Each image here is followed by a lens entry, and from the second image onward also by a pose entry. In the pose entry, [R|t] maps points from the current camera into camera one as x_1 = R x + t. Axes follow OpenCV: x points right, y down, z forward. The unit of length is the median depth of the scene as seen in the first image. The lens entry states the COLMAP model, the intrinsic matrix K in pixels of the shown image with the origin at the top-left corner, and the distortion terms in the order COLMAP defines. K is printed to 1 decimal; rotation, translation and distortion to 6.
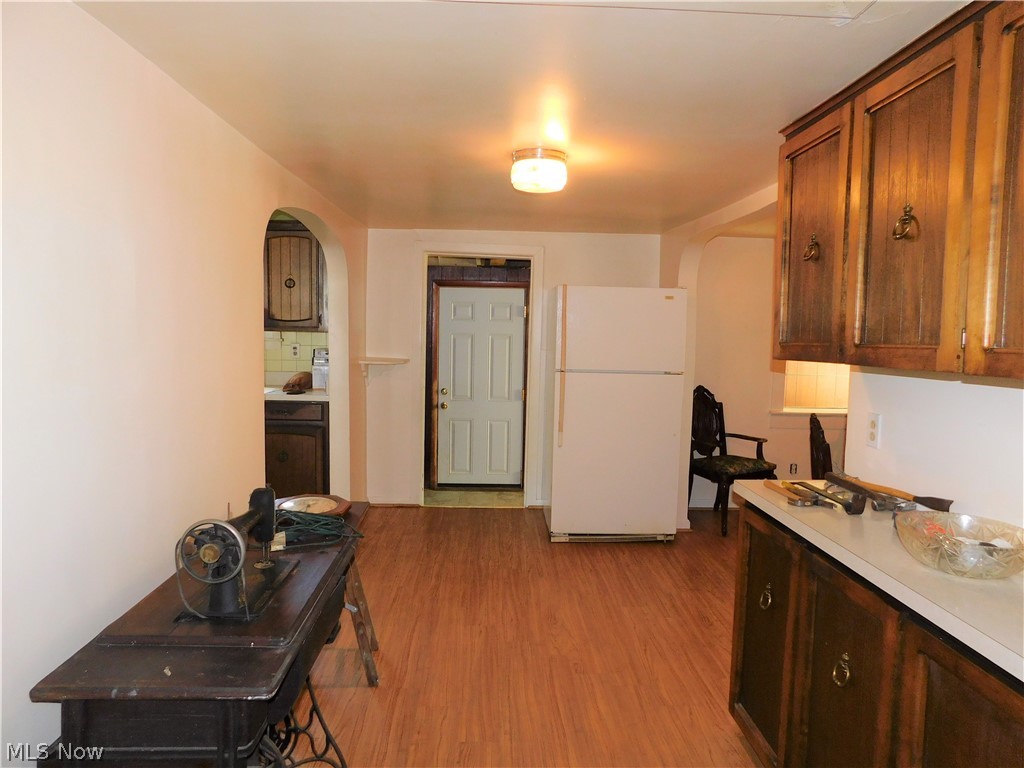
lens RADIAL K [[677.9, 0, 512.8], [0, 677.9, 382.0], [0, 0, 1]] dist [-0.059681, 0.001295]
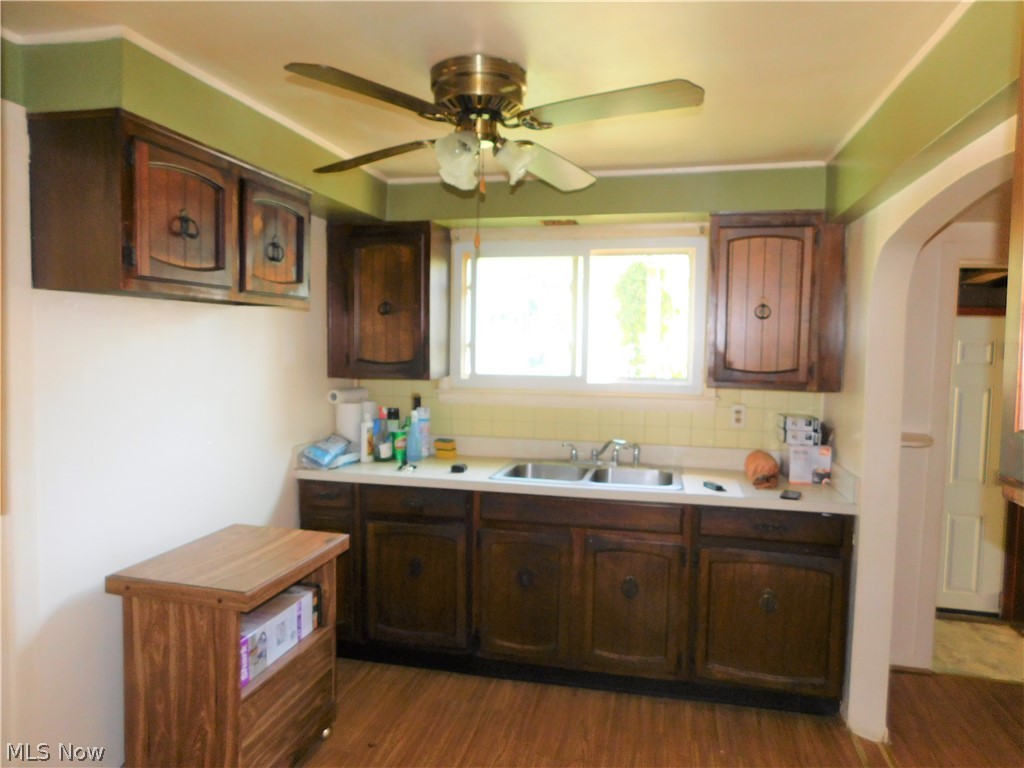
lens RADIAL K [[677.9, 0, 511.1], [0, 677.9, 380.3], [0, 0, 1]] dist [-0.059681, 0.001295]
pose [[0.964144, 0.017582, -0.264798, -0.387756], [-0.026644, 0.999174, -0.030670, -0.058648], [0.264040, 0.036625, 0.963816, 0.345160]]
